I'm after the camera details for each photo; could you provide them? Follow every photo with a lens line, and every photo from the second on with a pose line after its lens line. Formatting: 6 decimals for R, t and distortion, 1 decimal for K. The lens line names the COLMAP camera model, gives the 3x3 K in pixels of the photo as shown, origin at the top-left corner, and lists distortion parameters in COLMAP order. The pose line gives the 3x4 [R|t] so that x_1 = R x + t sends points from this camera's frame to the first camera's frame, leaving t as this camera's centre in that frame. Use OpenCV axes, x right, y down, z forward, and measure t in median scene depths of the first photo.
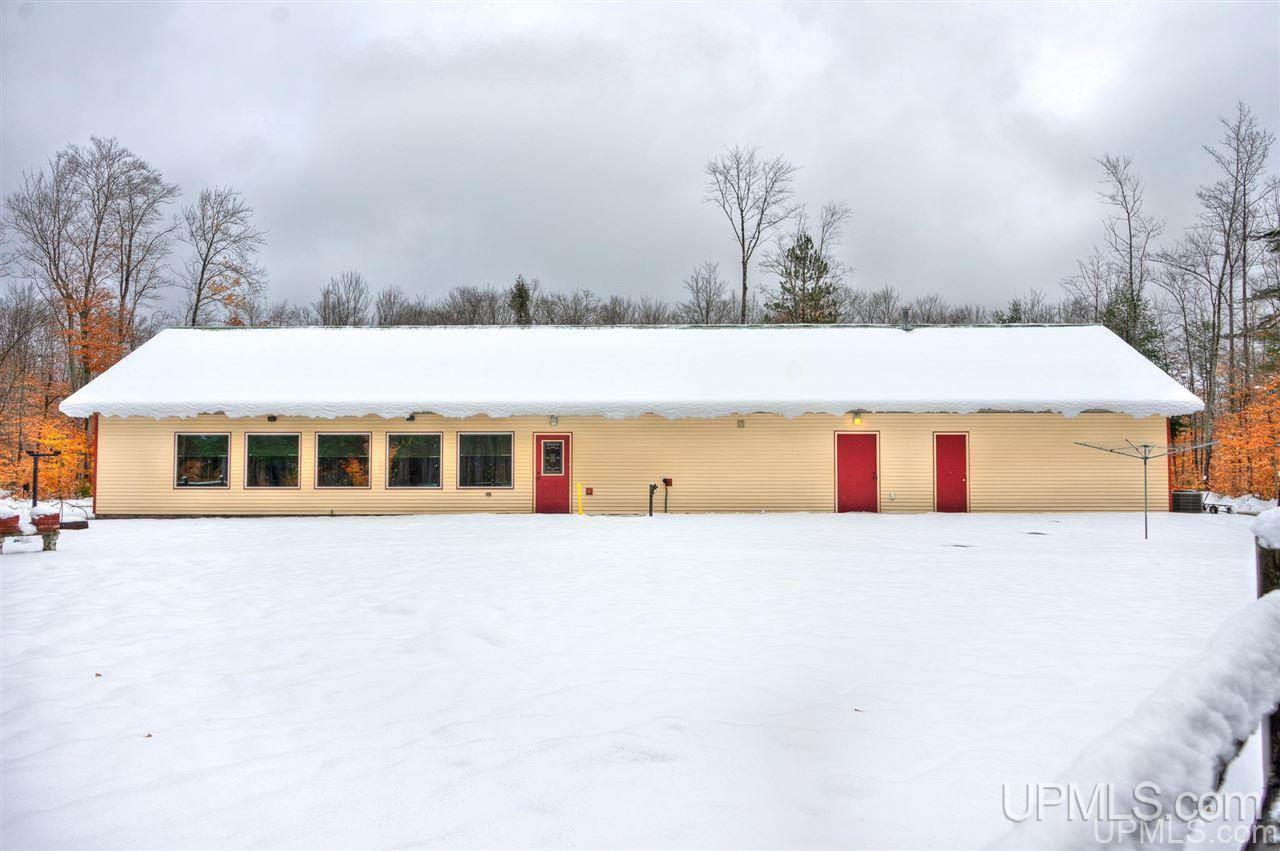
lens RADIAL K [[1053.2, 0, 640.6], [0, 1053.2, 390.7], [0, 0, 1]] dist [-0.002365, 0.000225]
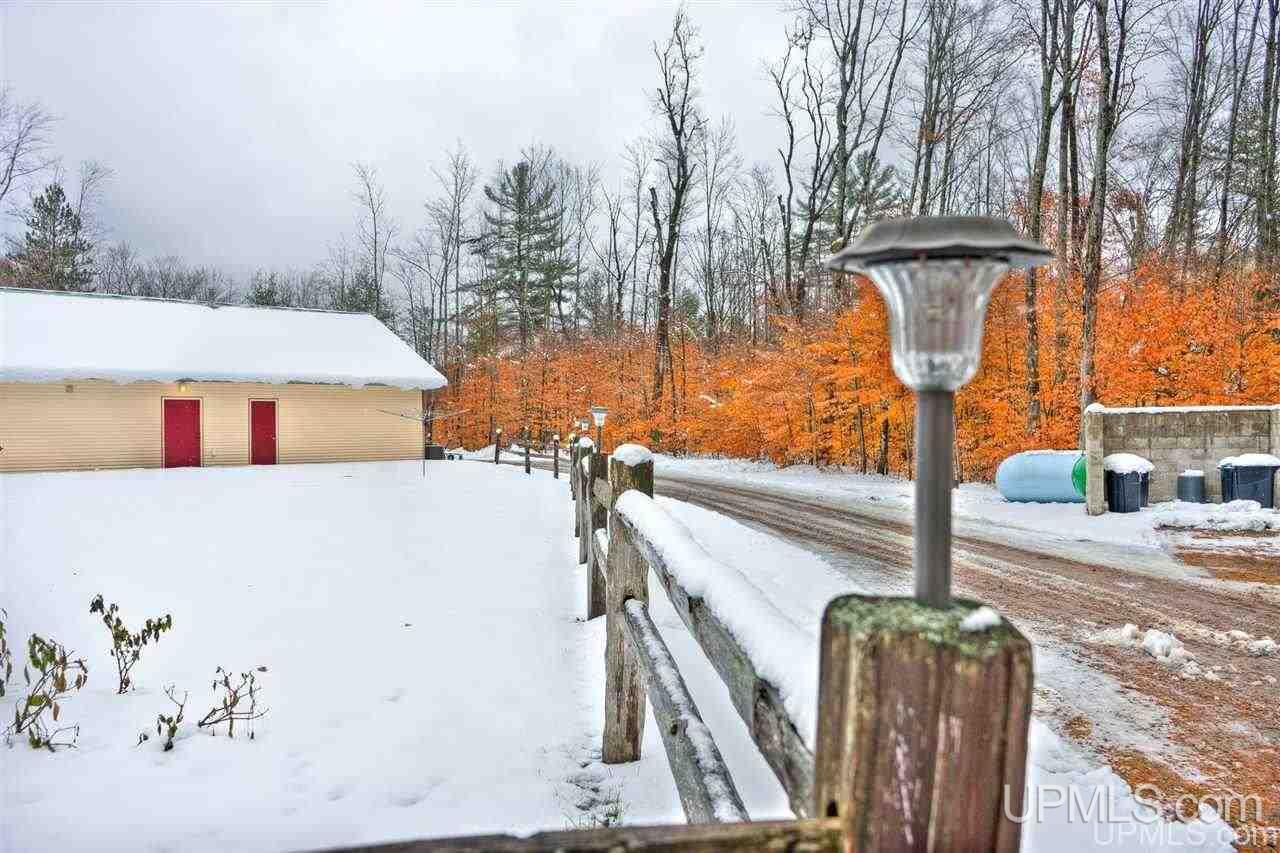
lens RADIAL K [[1019.7, 0, 640.0], [0, 1019.7, 426.5], [0, 0, 1]] dist [-0.004193, -0.003263]
pose [[0.751072, -0.004330, 0.660206, -0.122931], [-0.045051, 0.997312, 0.057793, -0.013241], [-0.658681, -0.073149, 0.748858, -0.135540]]
